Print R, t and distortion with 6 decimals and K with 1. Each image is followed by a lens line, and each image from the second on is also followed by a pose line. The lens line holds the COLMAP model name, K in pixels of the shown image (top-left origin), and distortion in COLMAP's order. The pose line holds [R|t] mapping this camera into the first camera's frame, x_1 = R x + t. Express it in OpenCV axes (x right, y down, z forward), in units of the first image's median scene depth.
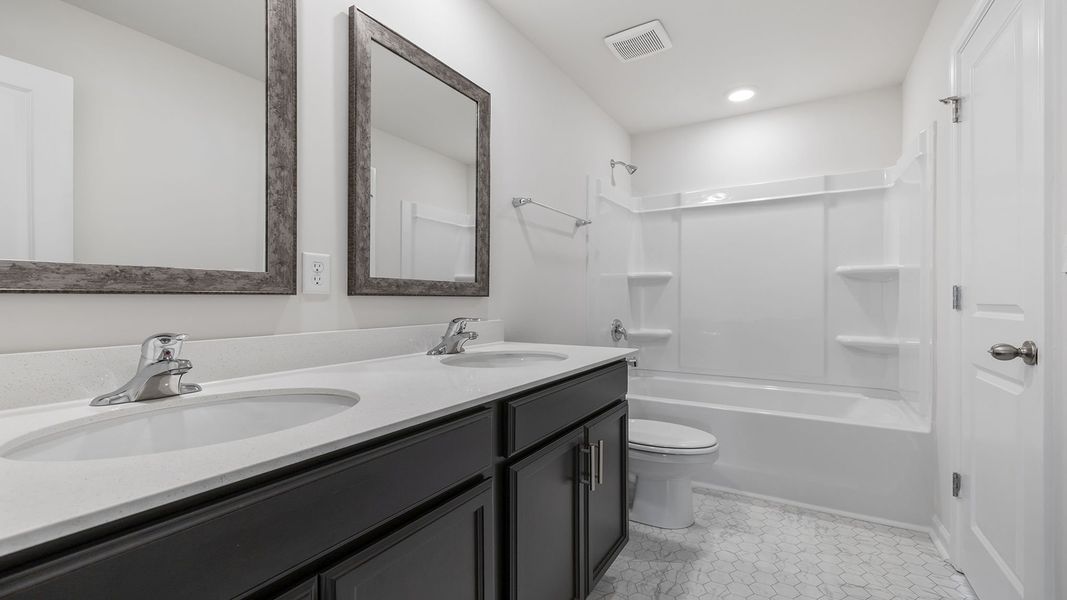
lens RADIAL K [[449.7, 0, 533.5], [0, 449.7, 300.0], [0, 0, 1]] dist [0.000484, 0.000147]
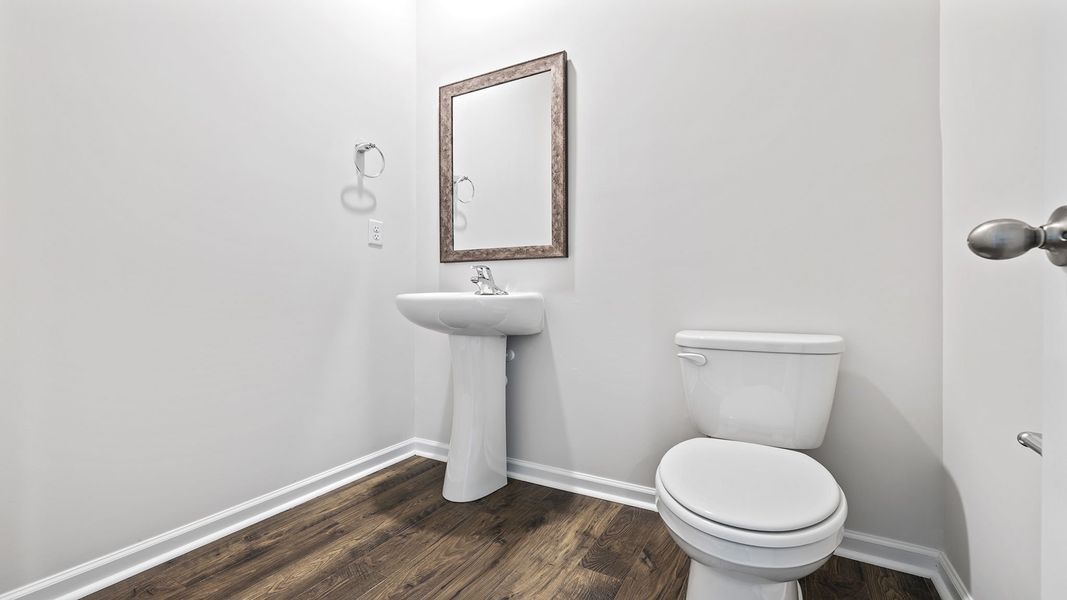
lens RADIAL K [[449.7, 0, 533.5], [0, 449.7, 300.0], [0, 0, 1]] dist [0.000484, 0.000147]
pose [[0.031103, 0.075356, -0.996671, 1.054305], [0.031540, 0.996583, 0.076334, 0.009756], [0.999018, -0.033809, 0.028620, 1.035648]]
